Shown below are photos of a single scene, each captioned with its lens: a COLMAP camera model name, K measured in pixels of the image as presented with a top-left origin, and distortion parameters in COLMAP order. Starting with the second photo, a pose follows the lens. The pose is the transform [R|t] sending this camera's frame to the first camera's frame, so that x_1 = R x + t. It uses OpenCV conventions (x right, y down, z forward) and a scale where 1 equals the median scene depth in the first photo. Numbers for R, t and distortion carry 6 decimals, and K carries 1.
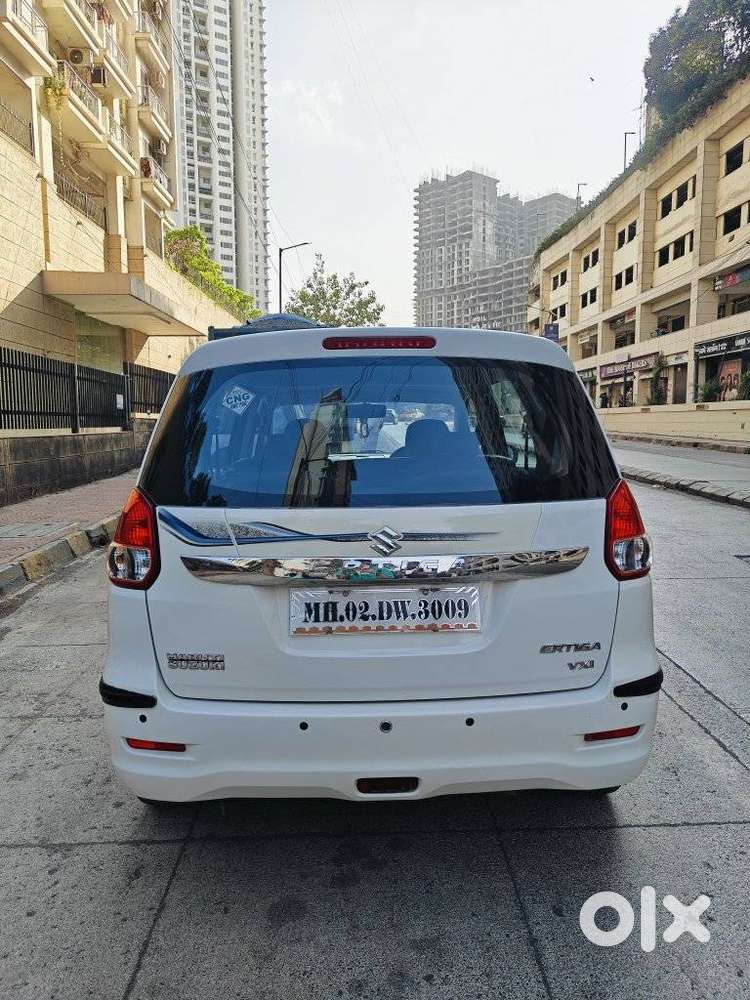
lens RADIAL K [[702.0, 0, 375.0], [0, 702.0, 500.0], [0, 0, 1]] dist [0.031478, -0.034808]
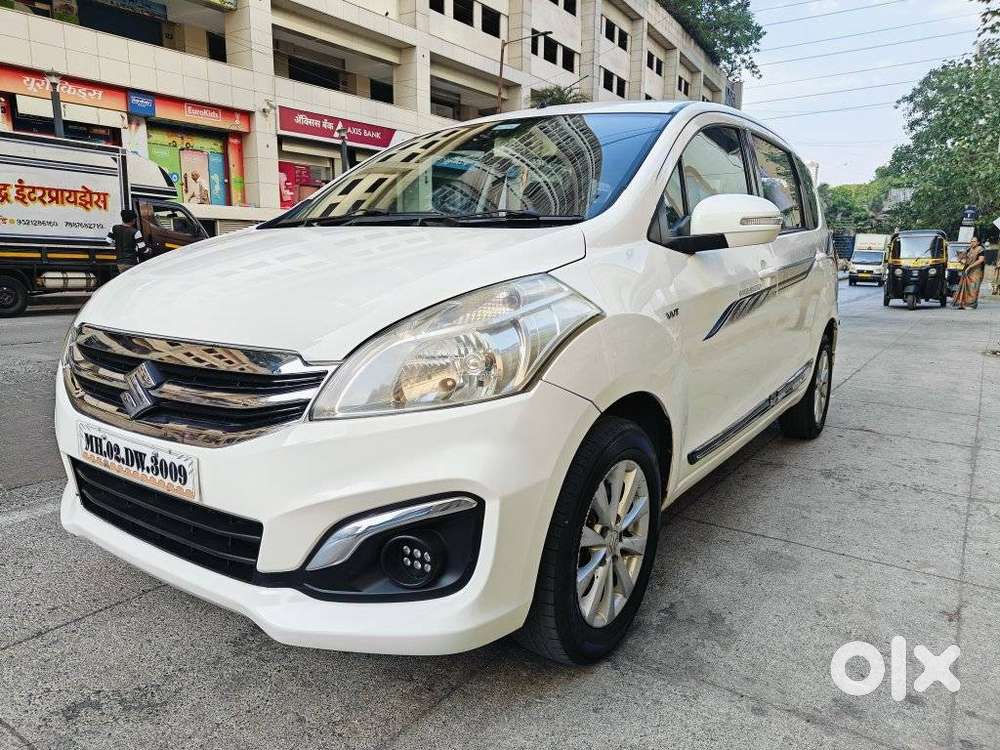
lens RADIAL K [[685.1, 0, 492.3], [0, 685.1, 376.5], [0, 0, 1]] dist [0.007141, 0.001350]
pose [[-0.799391, -0.108671, 0.590901, -0.826301], [0.062298, 0.963213, 0.261420, -0.210758], [-0.597573, 0.245789, -0.763214, 3.414465]]
